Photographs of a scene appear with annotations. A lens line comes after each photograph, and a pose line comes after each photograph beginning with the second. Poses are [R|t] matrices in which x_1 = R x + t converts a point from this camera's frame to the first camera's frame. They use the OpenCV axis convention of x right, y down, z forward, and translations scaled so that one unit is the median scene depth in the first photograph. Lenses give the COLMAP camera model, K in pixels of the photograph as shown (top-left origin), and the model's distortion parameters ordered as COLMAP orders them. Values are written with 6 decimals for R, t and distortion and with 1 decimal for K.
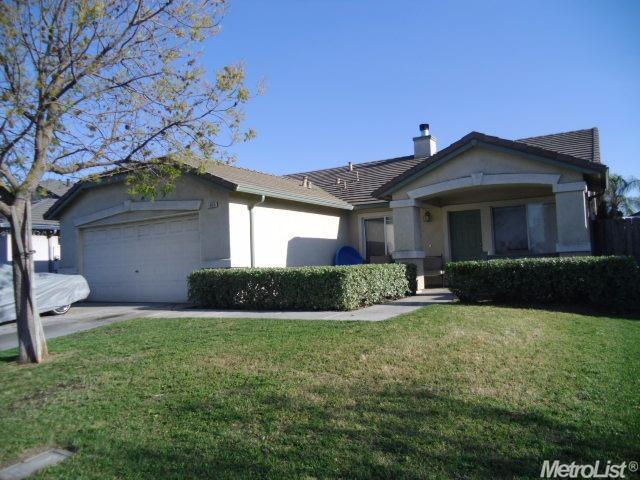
lens RADIAL K [[487.6, 0, 320.0], [0, 487.6, 240.0], [0, 0, 1]] dist [-0.040092, -0.002670]
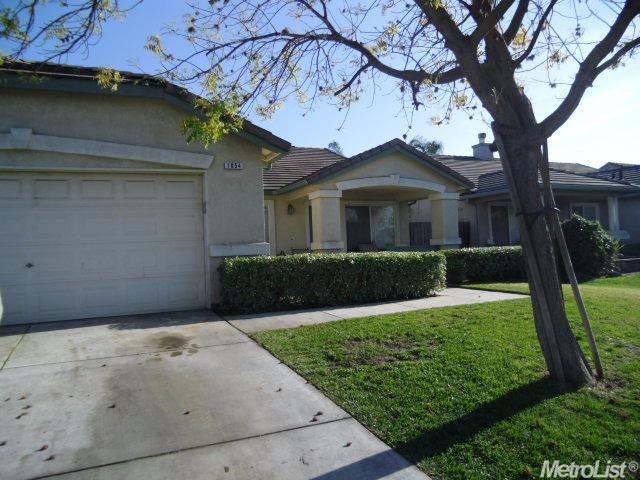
lens RADIAL K [[487.6, 0, 320.0], [0, 487.6, 240.0], [0, 0, 1]] dist [-0.040092, -0.002670]
pose [[0.569934, 0.034686, 0.820958, -0.660713], [-0.024087, 0.999385, -0.025502, 0.045412], [-0.821337, -0.005240, 0.570419, 0.459824]]
